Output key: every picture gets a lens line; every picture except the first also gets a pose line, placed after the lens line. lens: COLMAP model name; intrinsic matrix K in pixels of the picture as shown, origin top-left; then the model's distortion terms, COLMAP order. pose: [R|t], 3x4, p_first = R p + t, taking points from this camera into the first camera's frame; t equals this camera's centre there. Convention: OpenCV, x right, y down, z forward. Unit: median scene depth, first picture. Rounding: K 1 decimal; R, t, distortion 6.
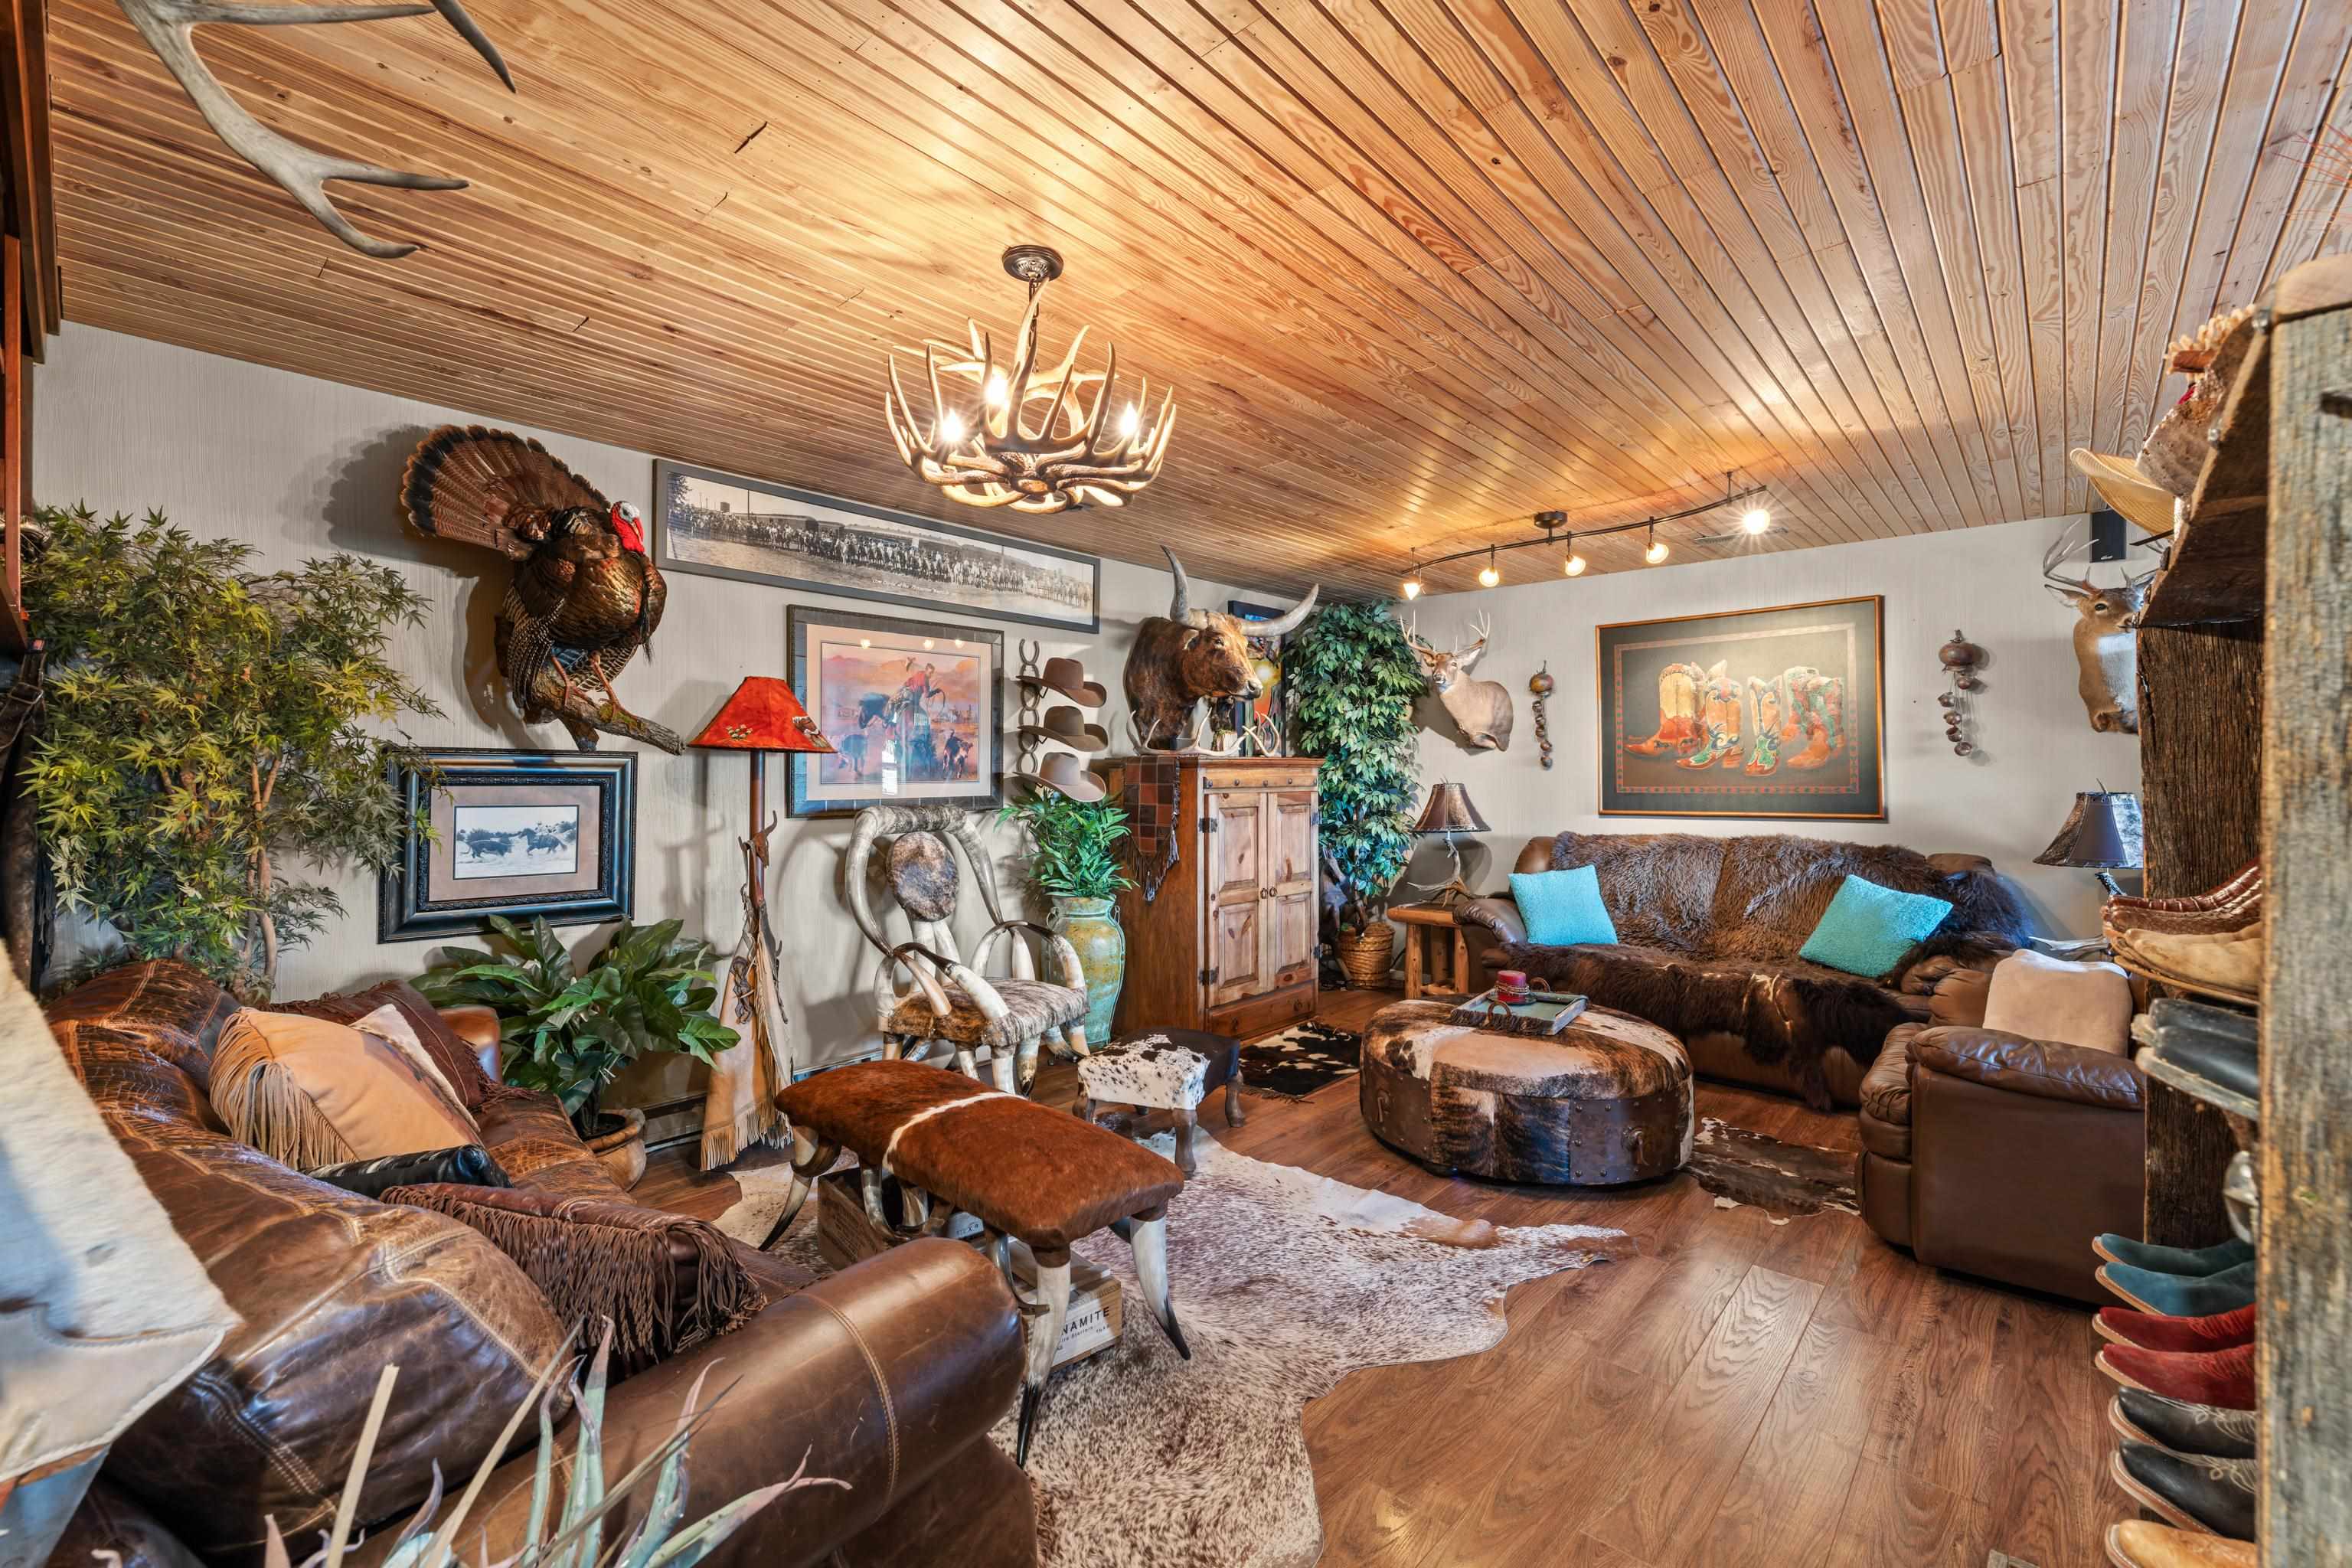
lens RADIAL K [[986.6, 0, 1171.3], [0, 986.6, 778.6], [0, 0, 1]] dist [0.001066, -0.000327]
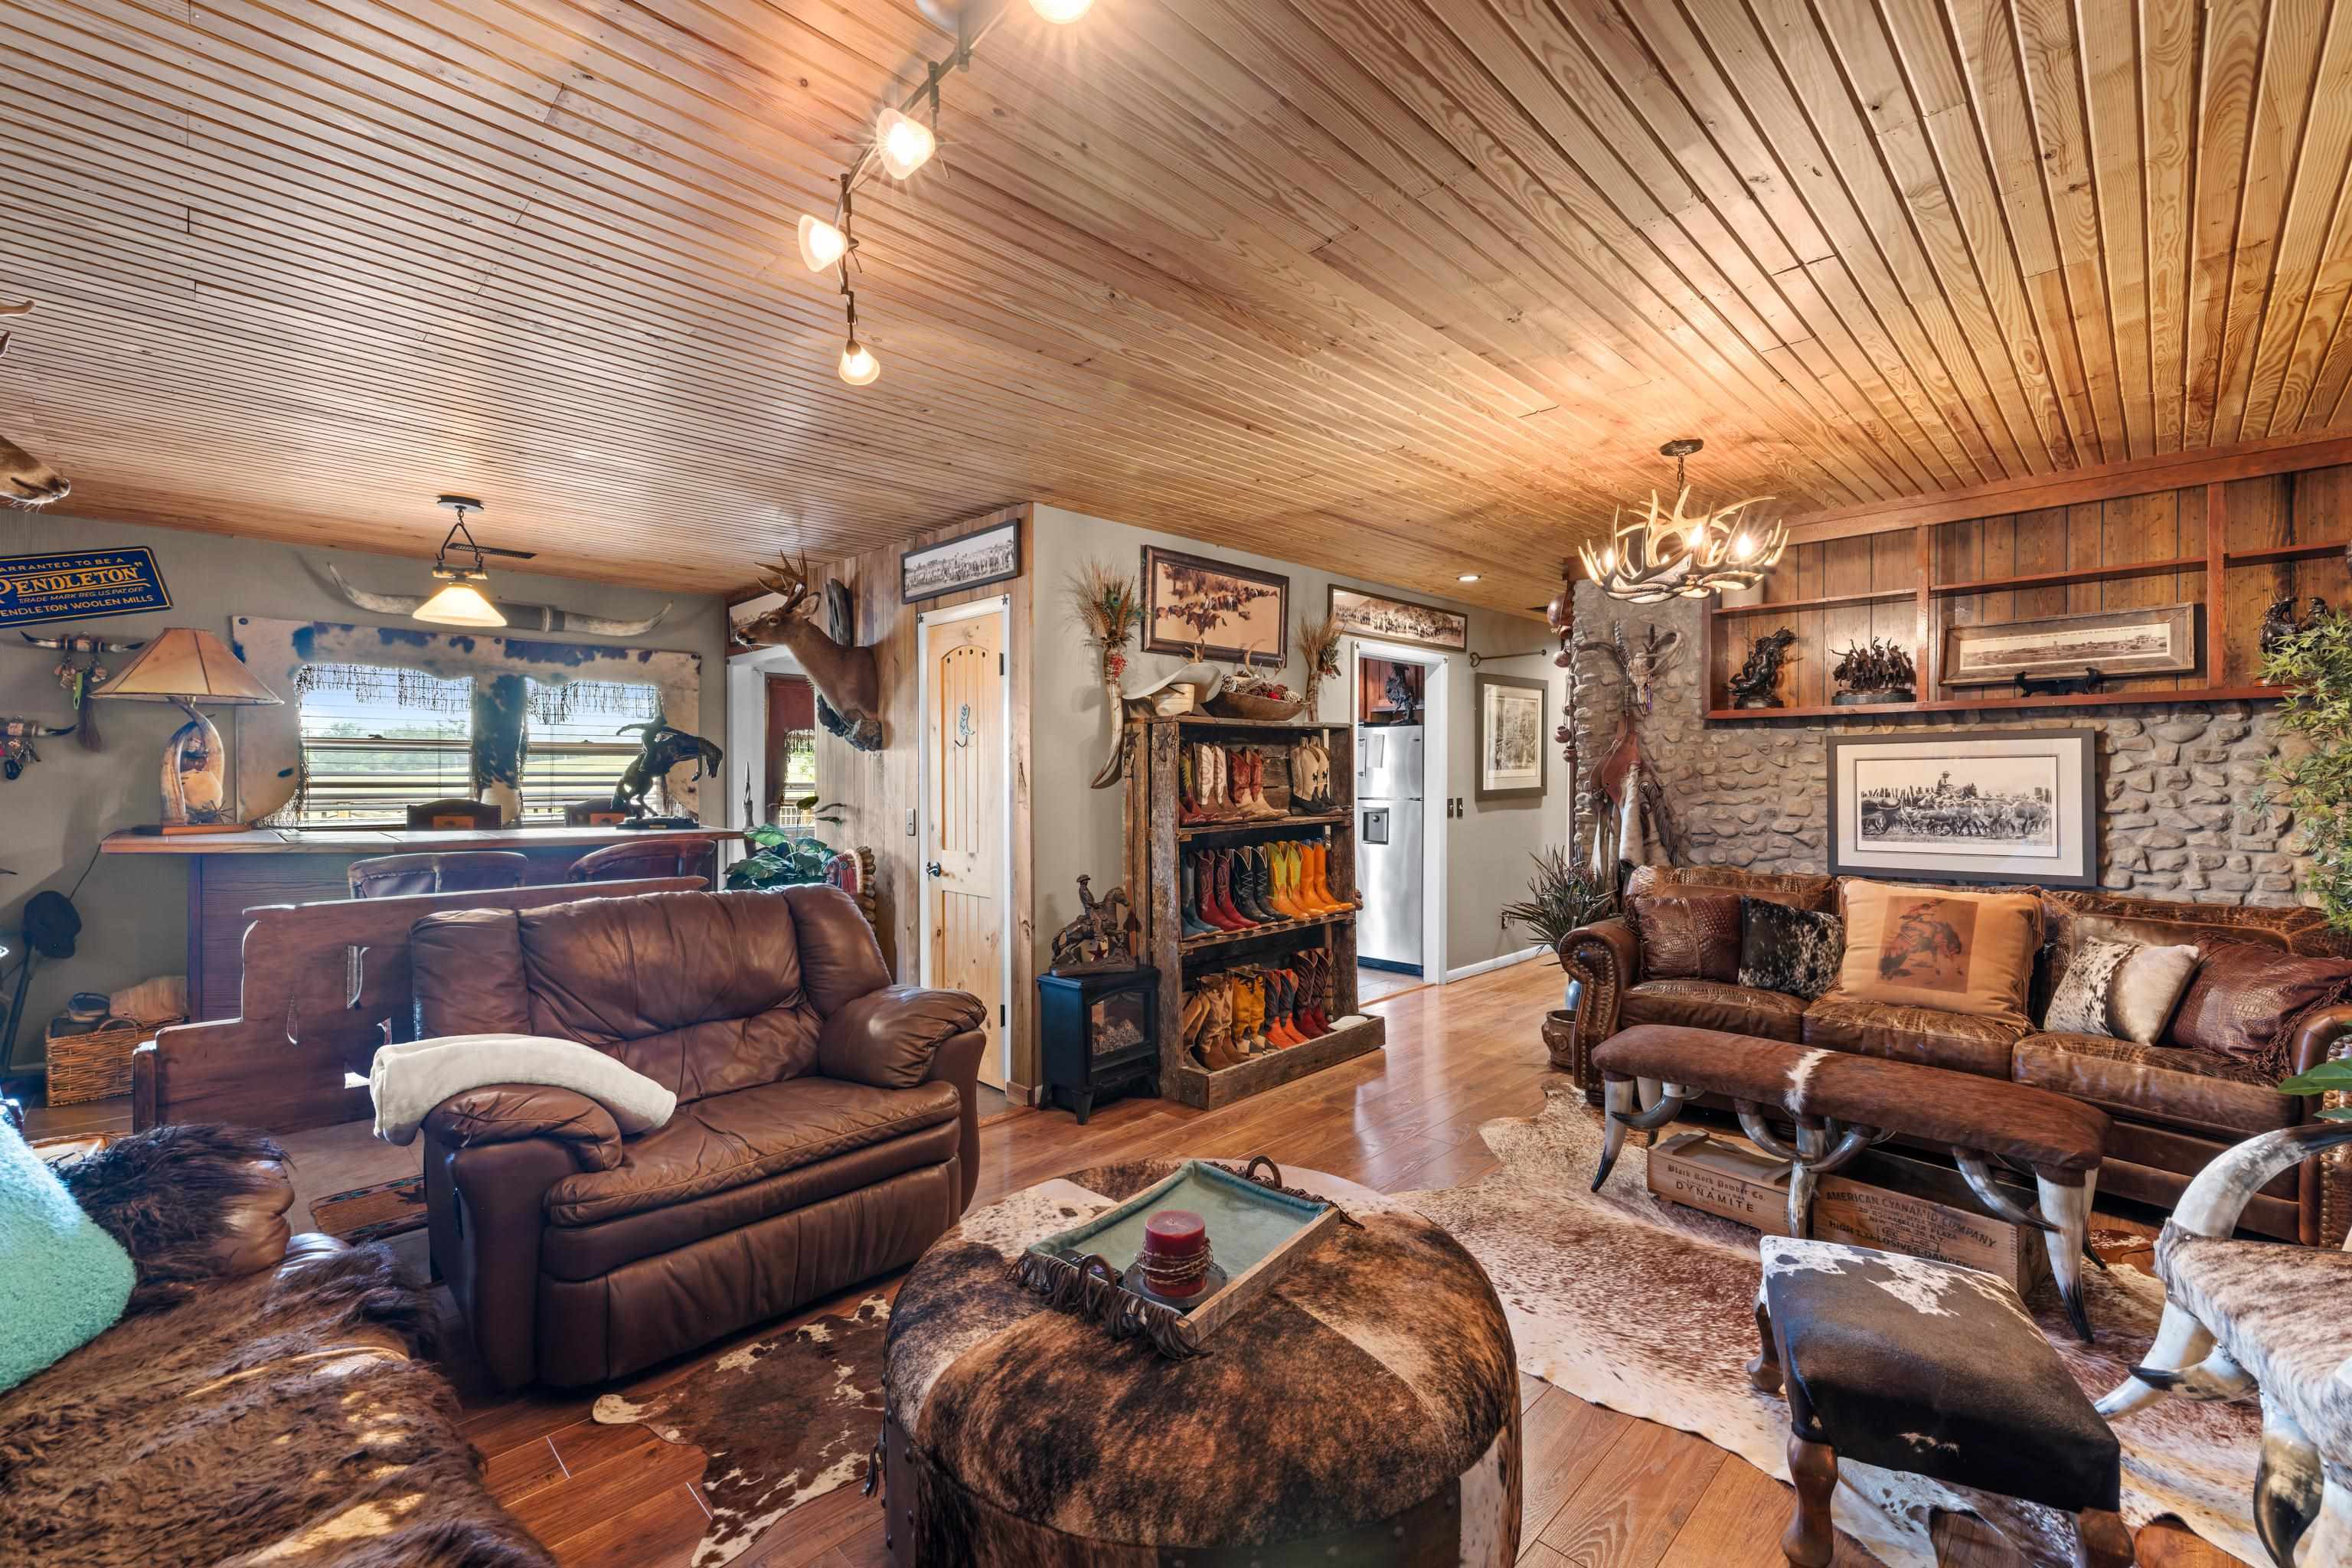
lens RADIAL K [[986.6, 0, 1175.4], [0, 986.6, 790.7], [0, 0, 1]] dist [0.001066, -0.000327]
pose [[-0.999080, -0.002582, 0.042800, 0.270433], [-0.001768, 0.999817, 0.019045, -0.002707], [-0.042841, 0.018952, -0.998902, 1.187217]]
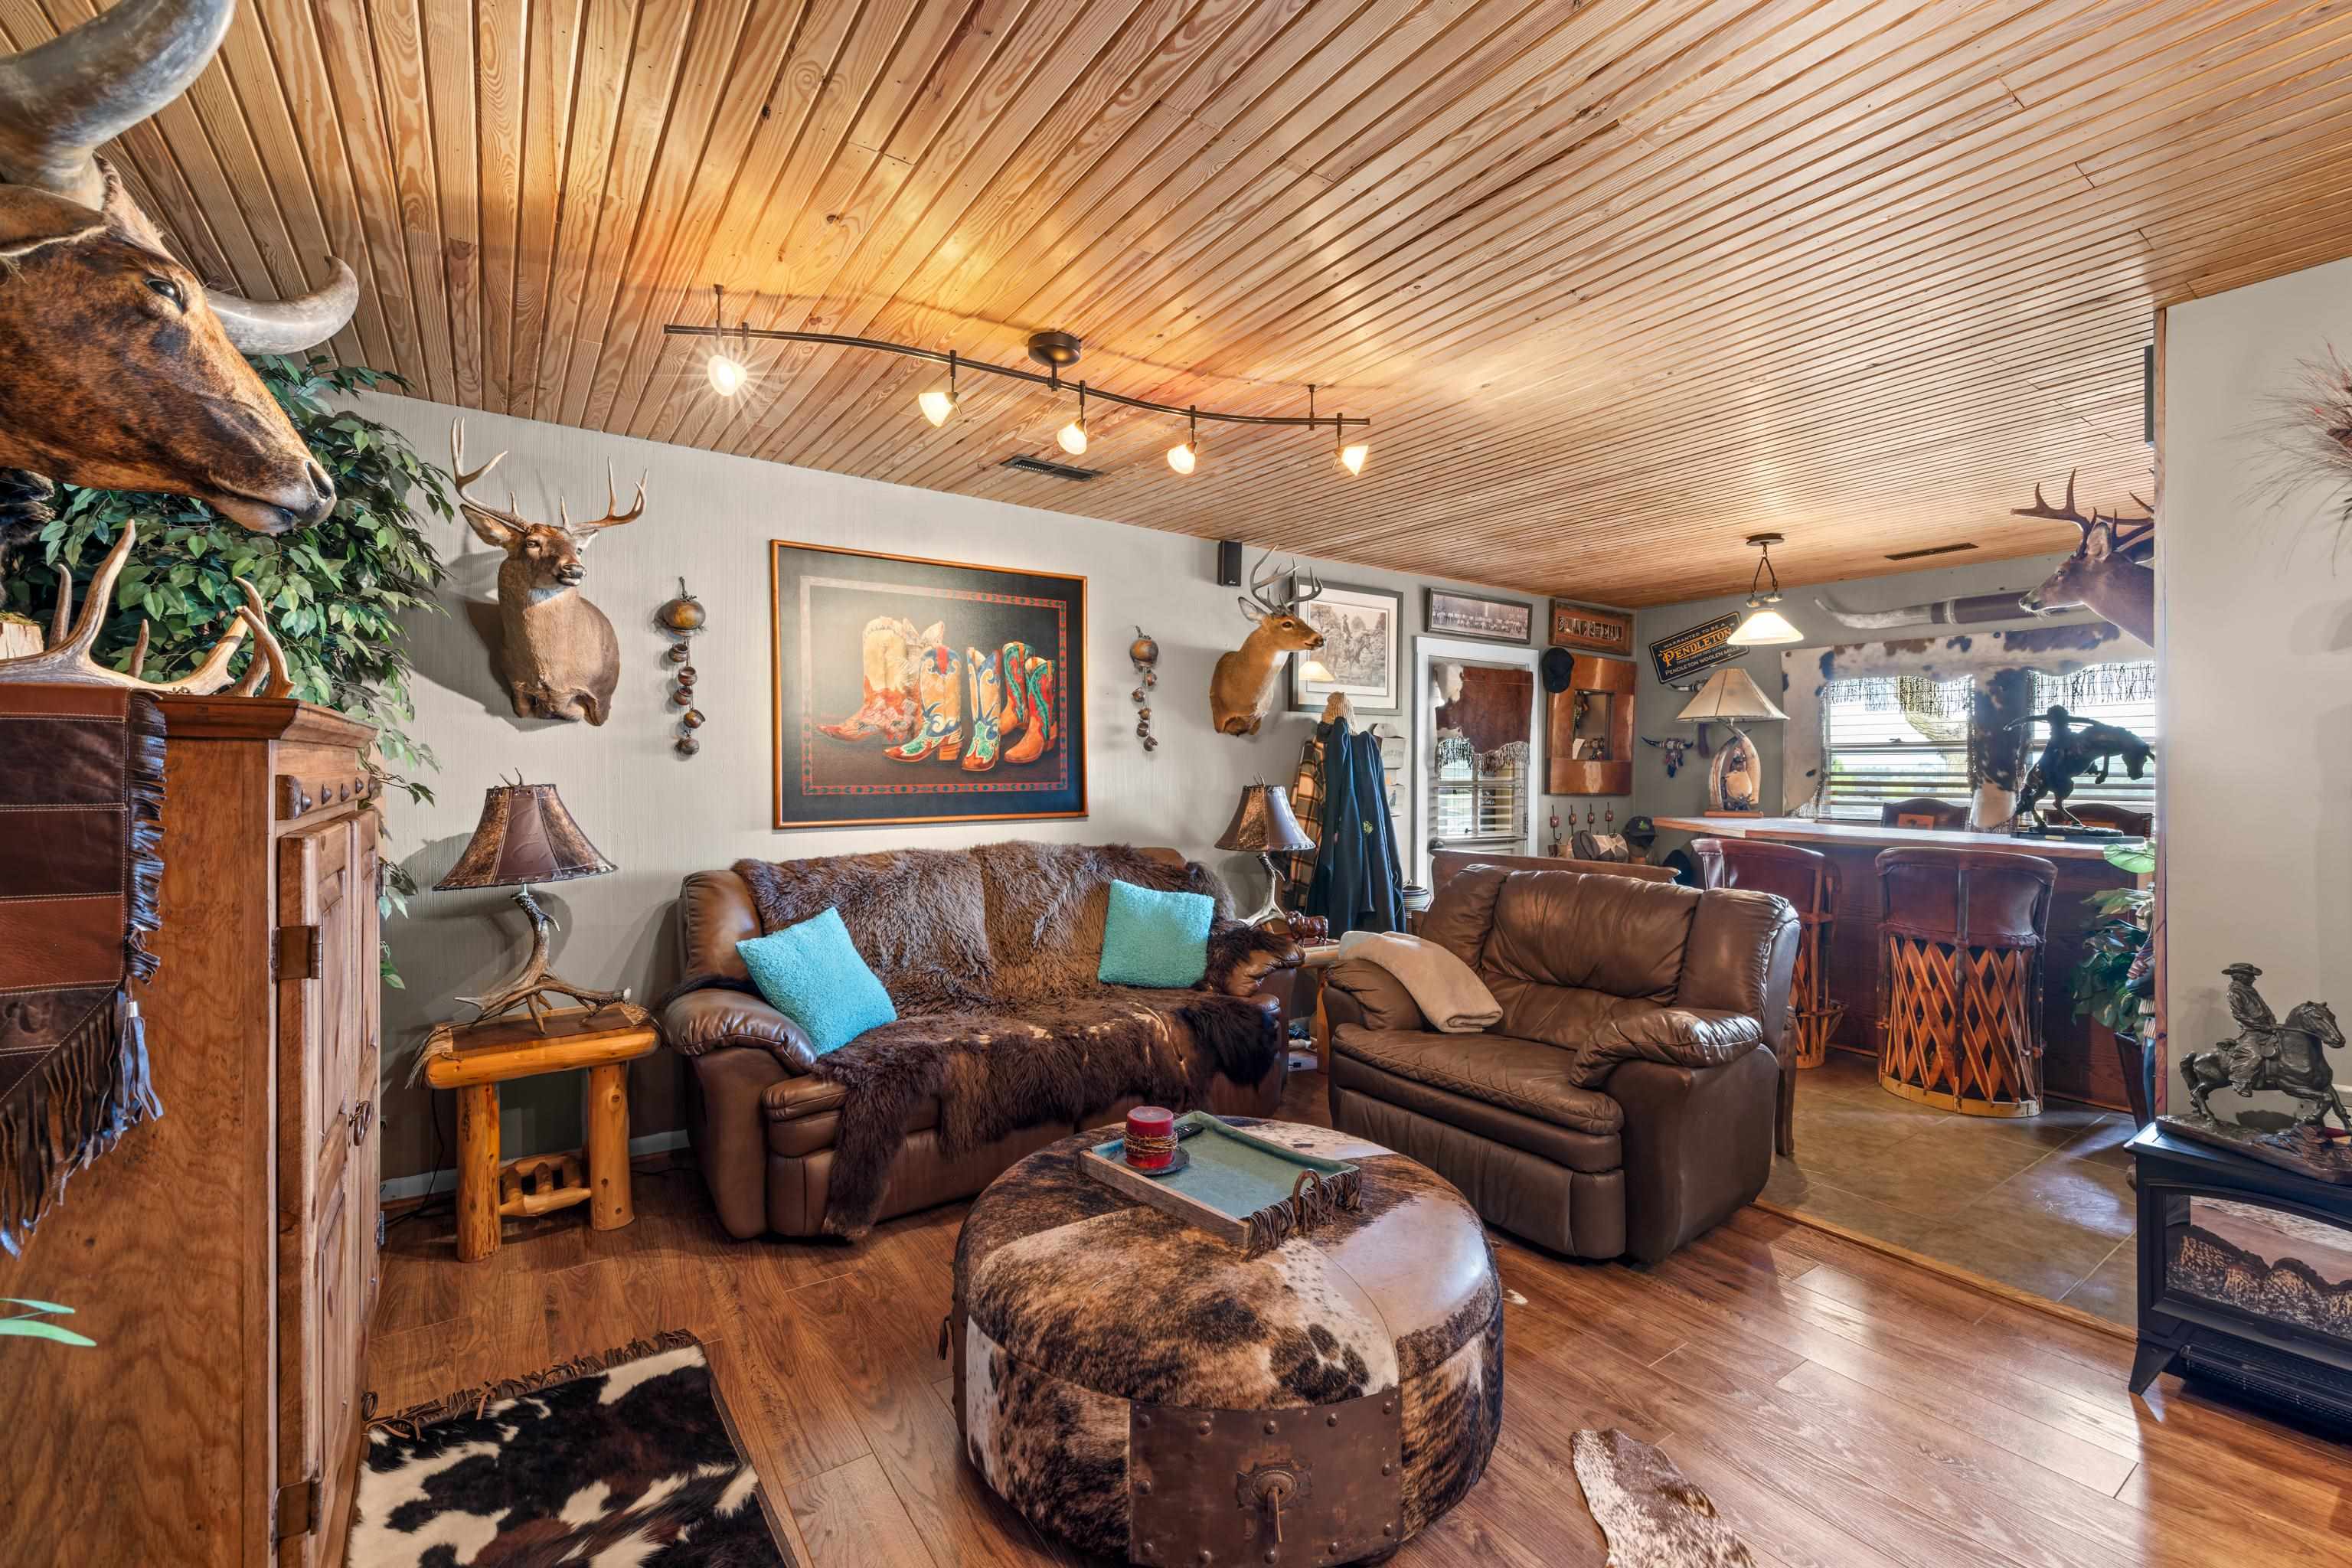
lens RADIAL K [[986.6, 0, 1172.3], [0, 986.6, 780.5], [0, 0, 1]] dist [0.001066, -0.000327]
pose [[0.223921, -0.008802, 0.974568, -0.174362], [-0.000090, 0.999959, 0.009052, -0.001939], [-0.974607, -0.002115, 0.223911, 0.710072]]
